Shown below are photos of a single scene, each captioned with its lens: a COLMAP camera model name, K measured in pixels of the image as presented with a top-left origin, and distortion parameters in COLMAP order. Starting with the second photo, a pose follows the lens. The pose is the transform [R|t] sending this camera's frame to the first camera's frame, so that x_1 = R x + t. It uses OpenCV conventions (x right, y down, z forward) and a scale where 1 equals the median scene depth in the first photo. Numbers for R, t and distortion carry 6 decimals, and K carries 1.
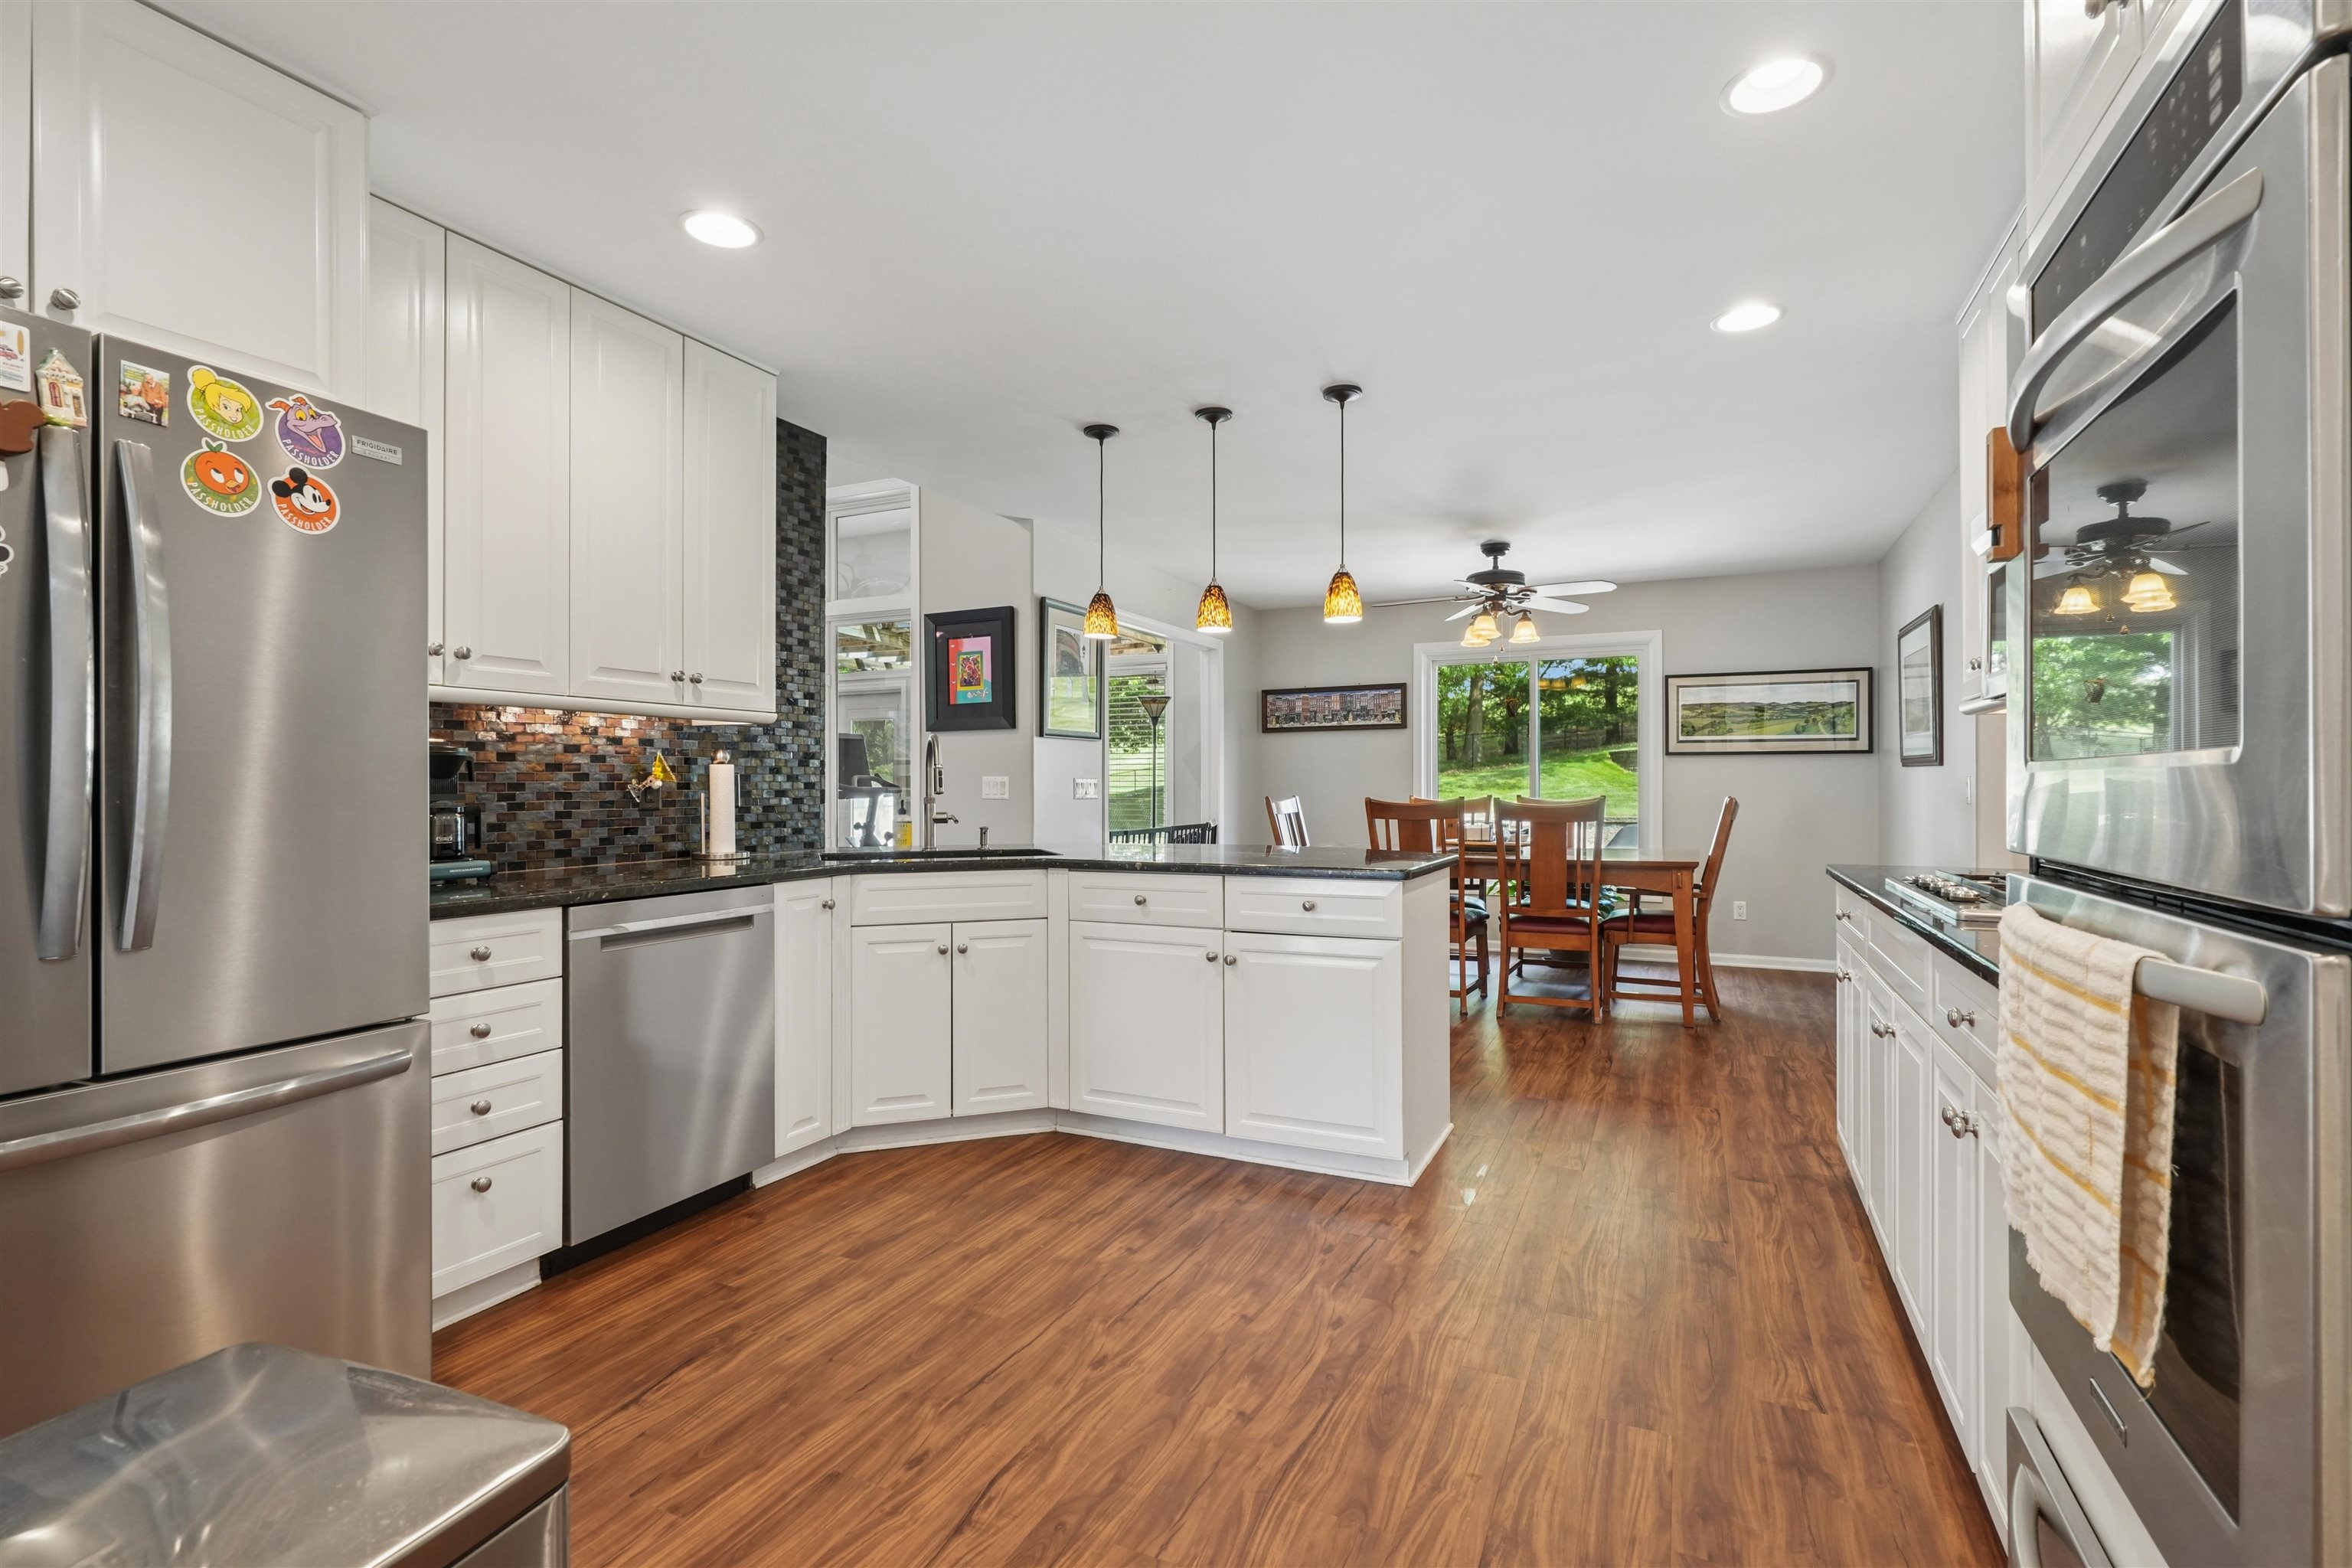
lens RADIAL K [[1077.6, 0, 1175.3], [0, 1077.6, 786.0], [0, 0, 1]] dist [0.000652, 0.000297]
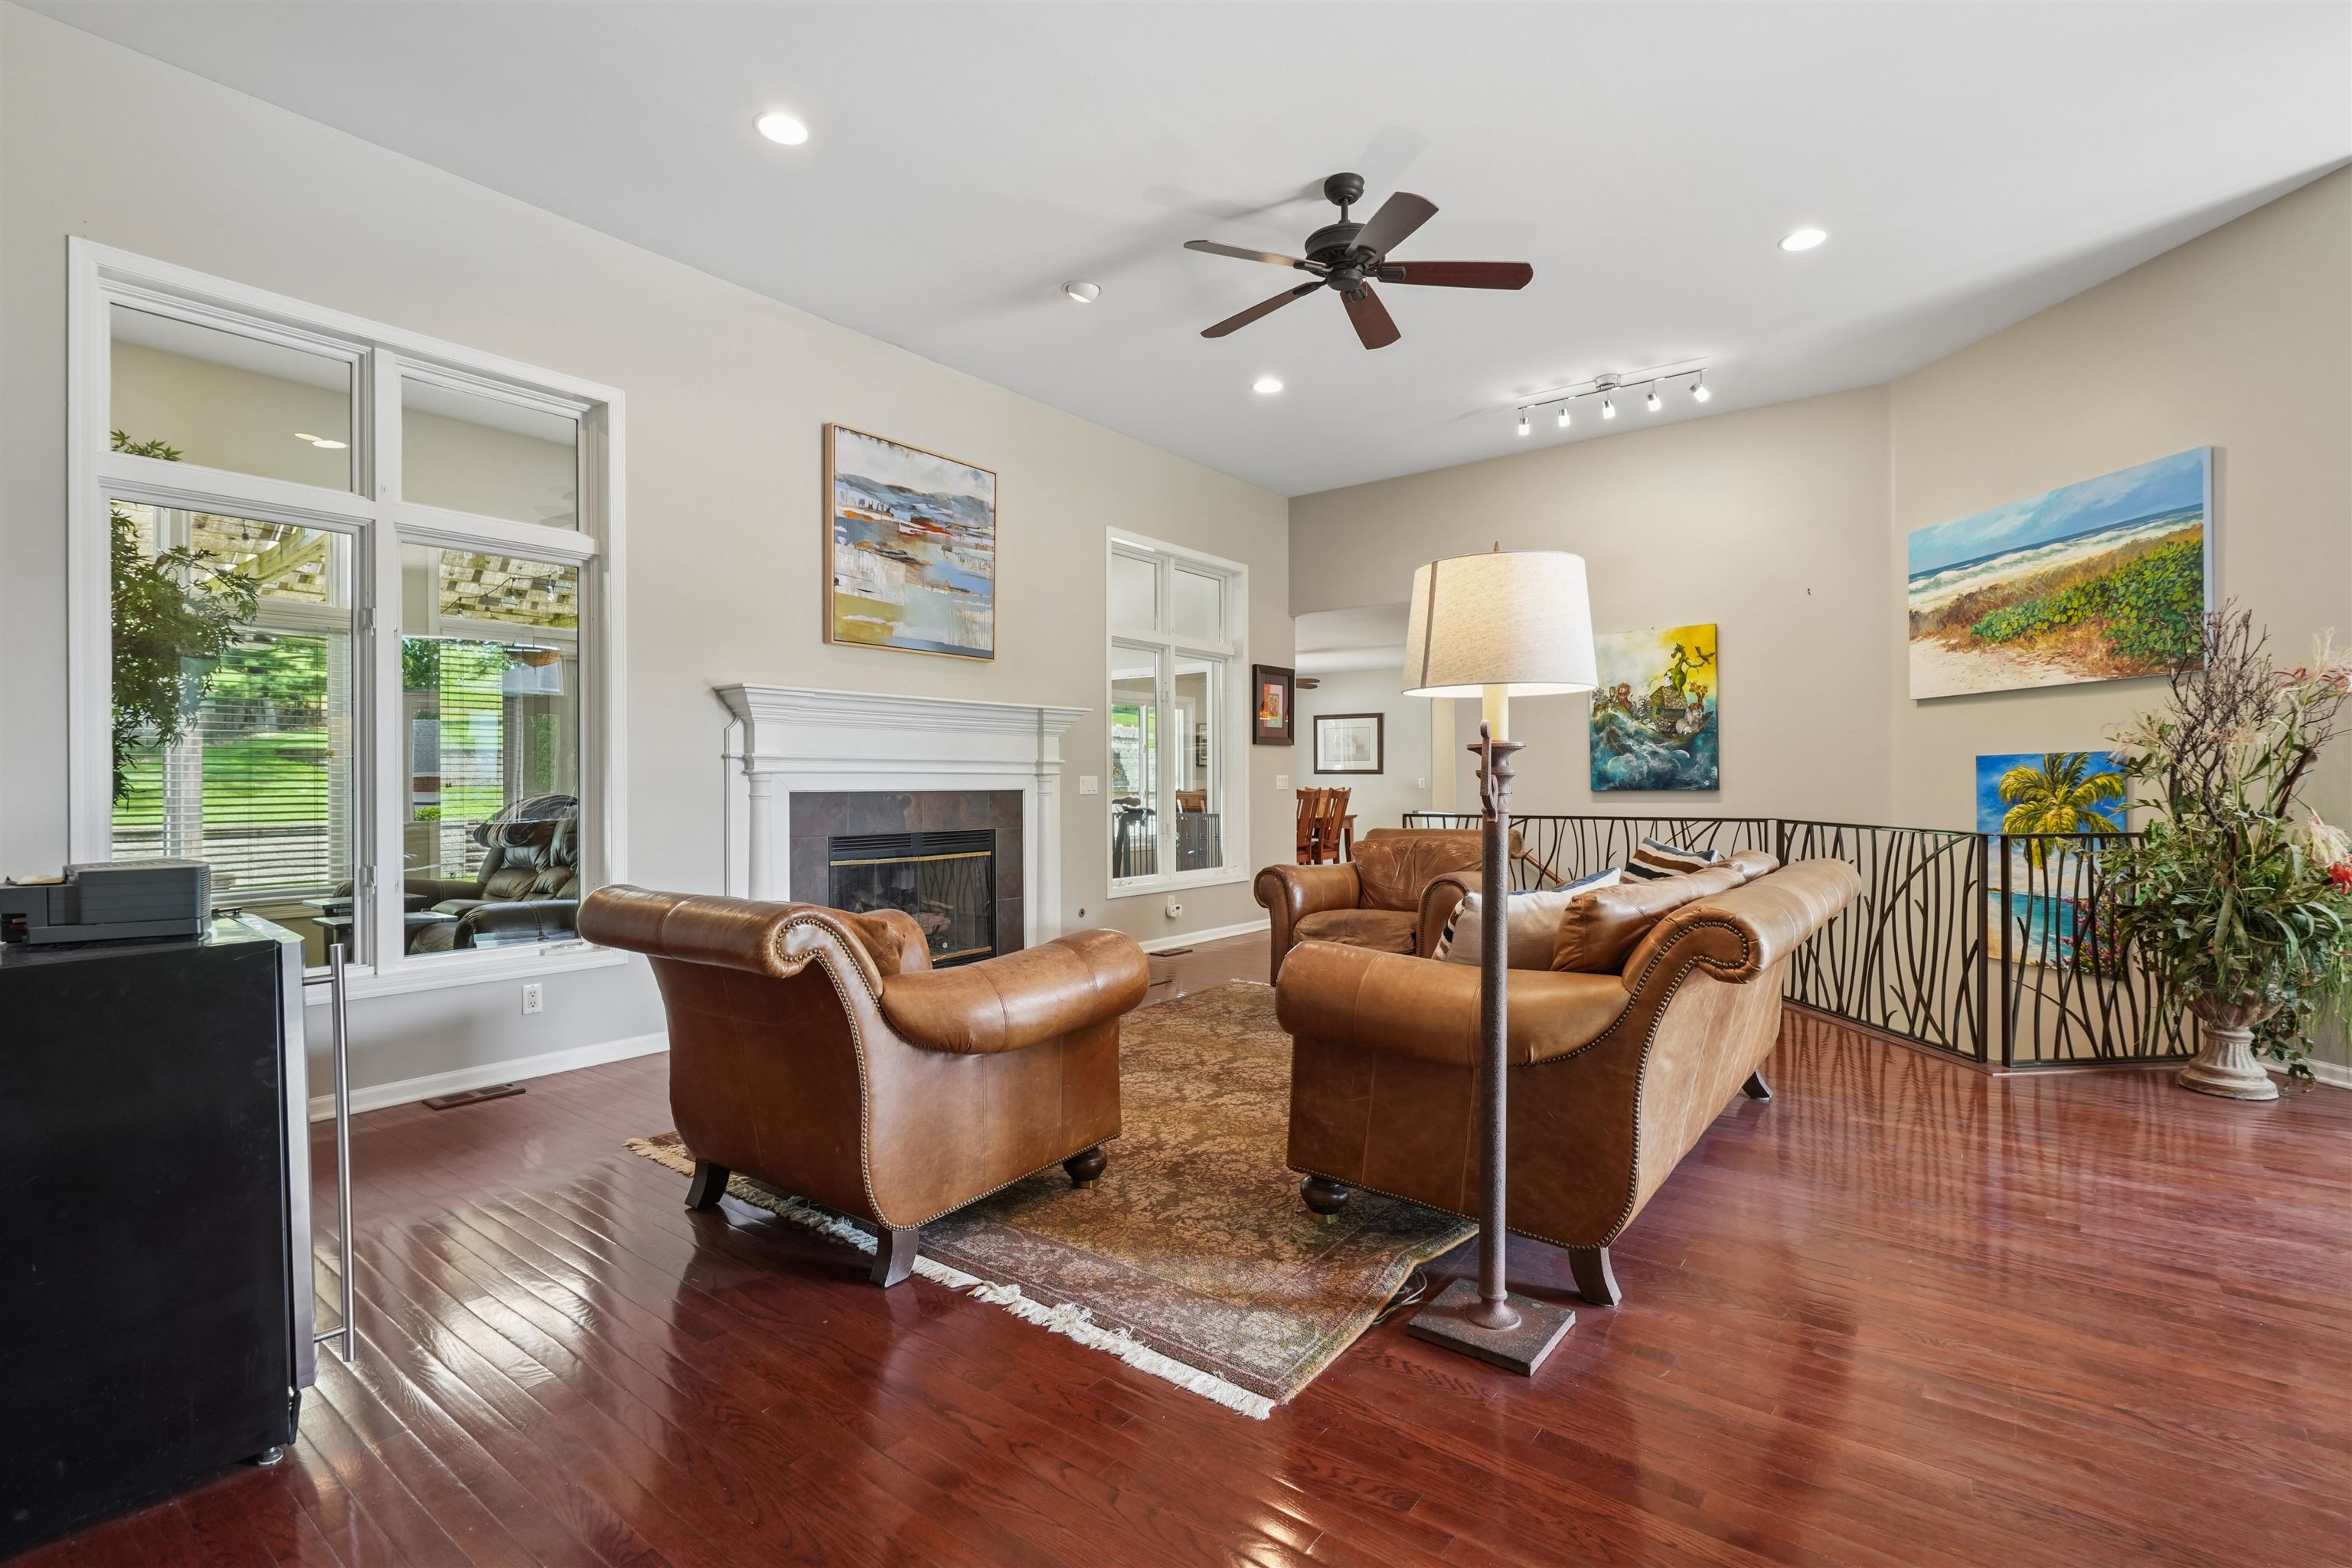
lens RADIAL K [[1077.6, 0, 1175.4], [0, 1077.6, 785.6], [0, 0, 1]] dist [0.000652, 0.000297]
pose [[0.190645, -0.003469, 0.981653, -1.223950], [0.008180, 0.999965, 0.001945, -0.001121], [-0.981625, 0.007659, 0.190666, 0.620692]]
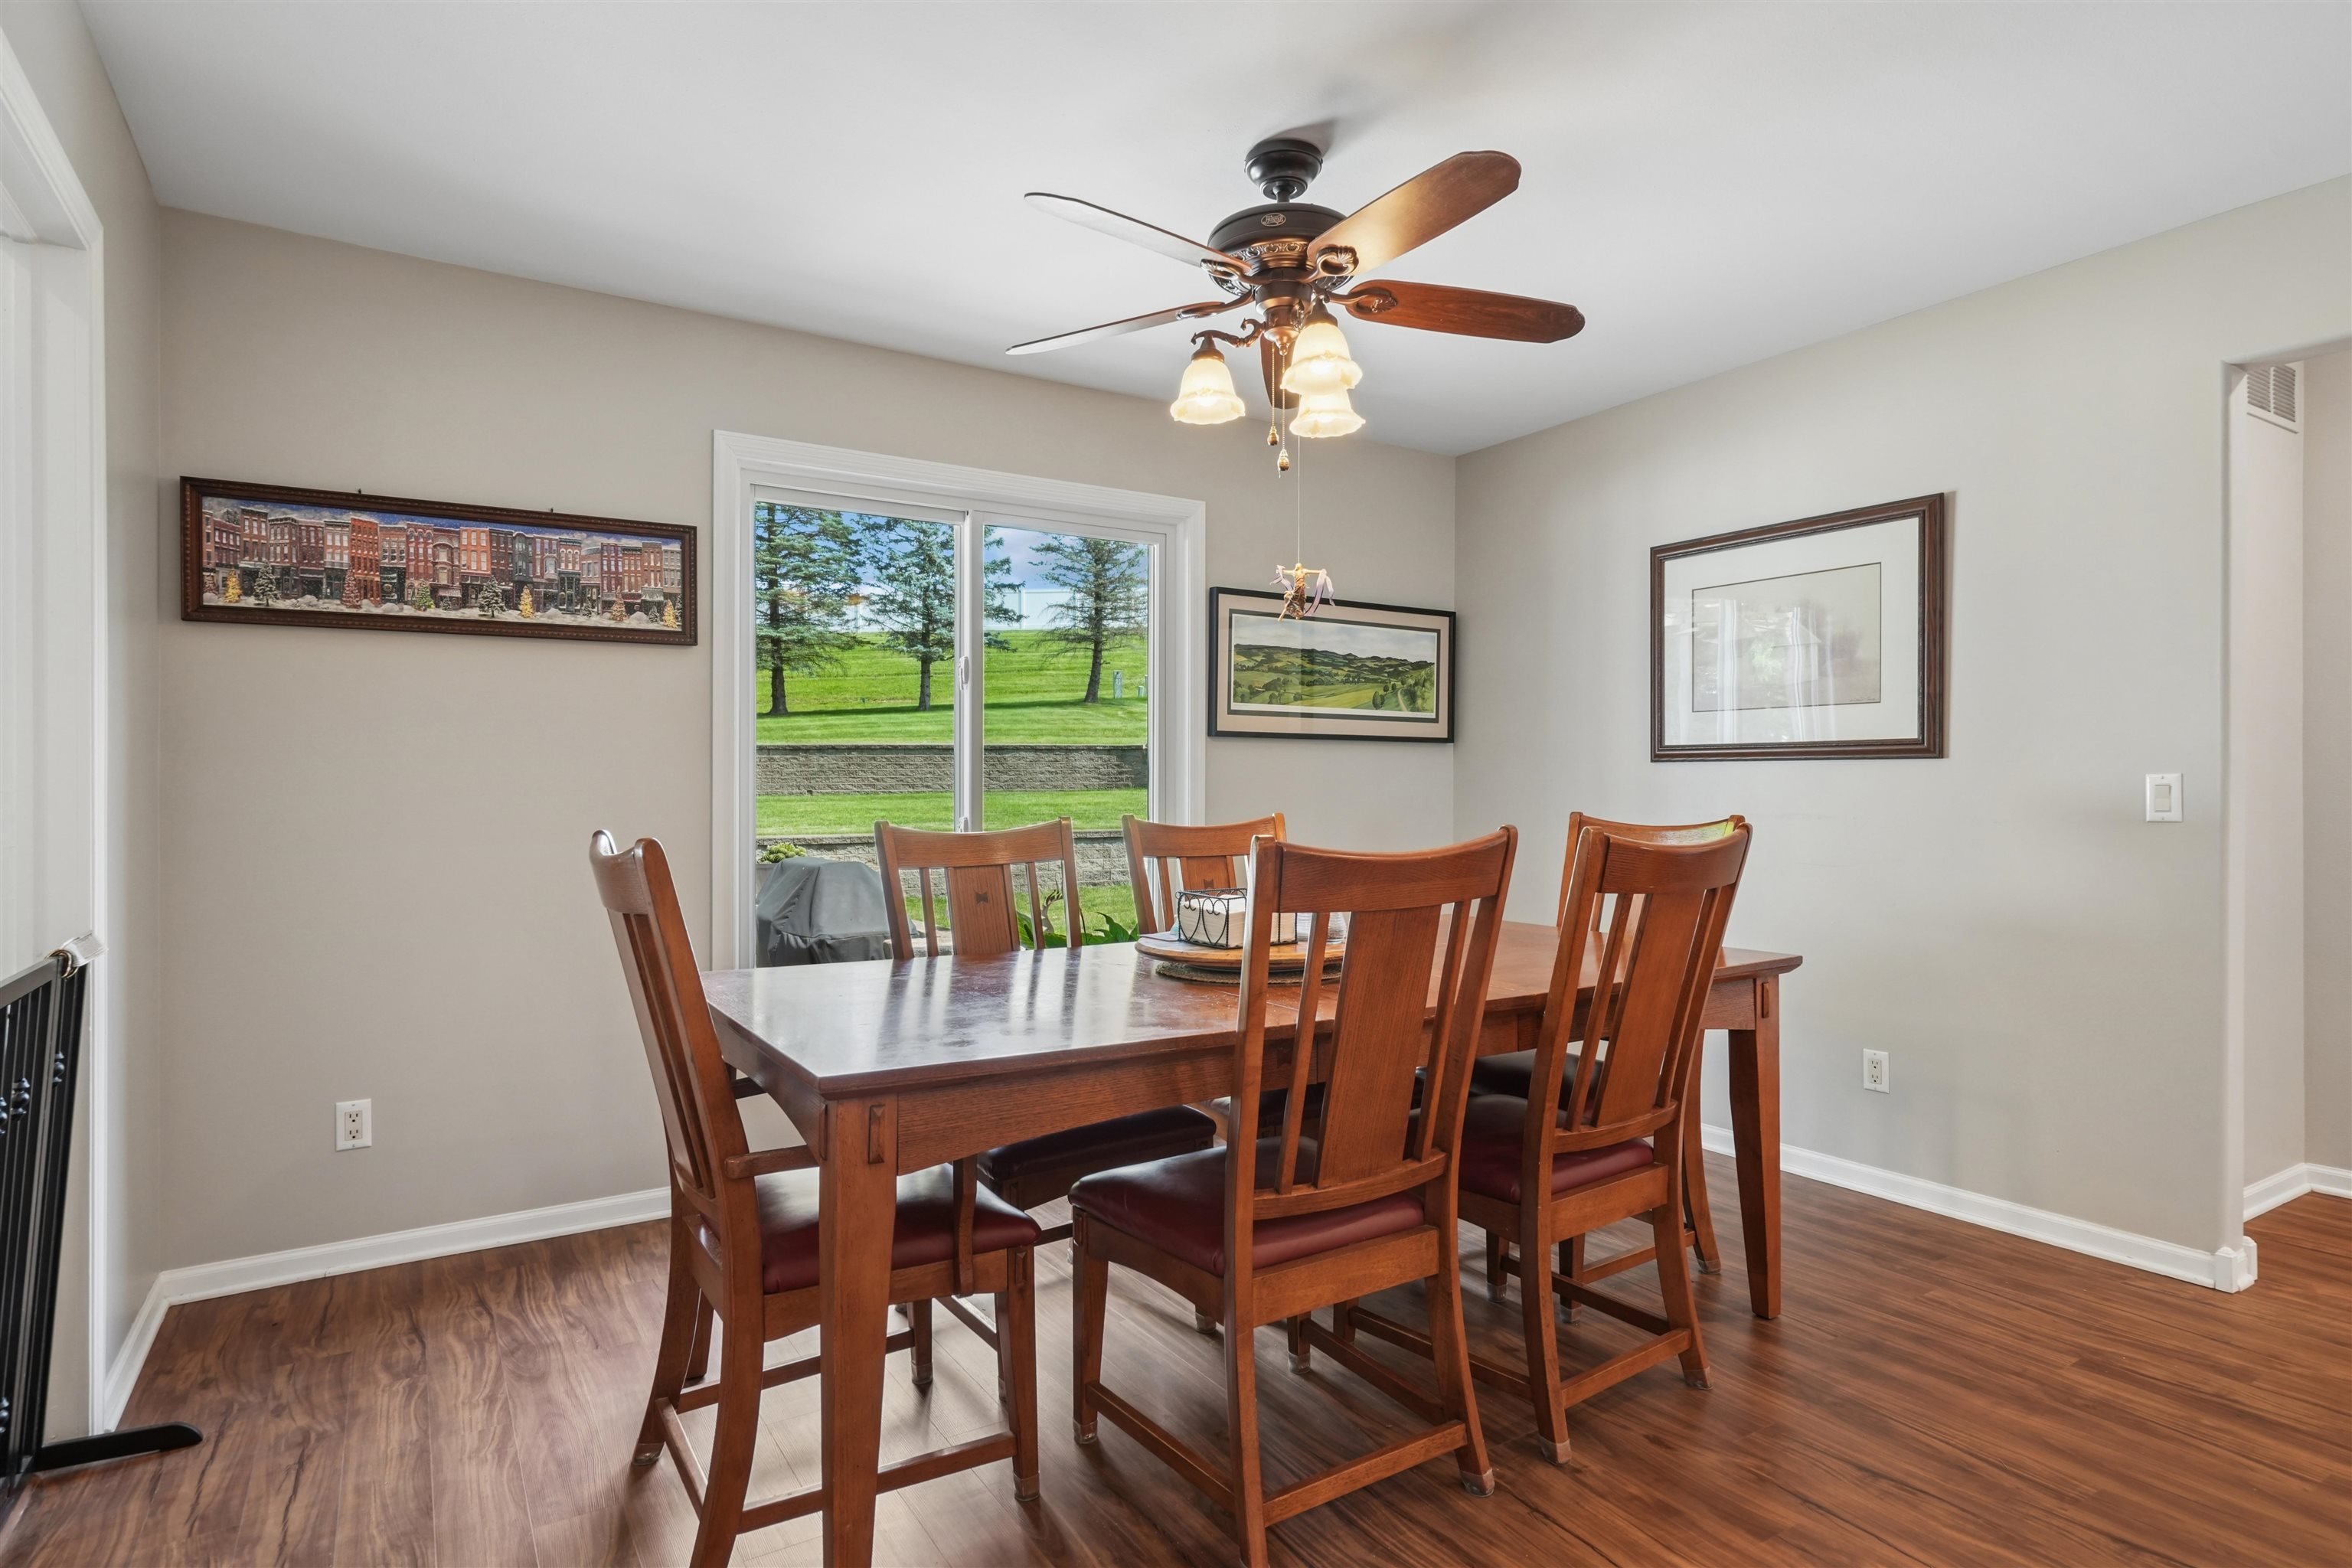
lens RADIAL K [[1237.6, 0, 1167.0], [0, 1237.6, 782.3], [0, 0, 1]] dist [0.006395, 0.000467]
pose [[0.536239, 0.003171, 0.844060, -0.069237], [-0.001542, 0.999995, -0.002777, -0.003465], [-0.844065, 0.000187, 0.536241, 0.620290]]
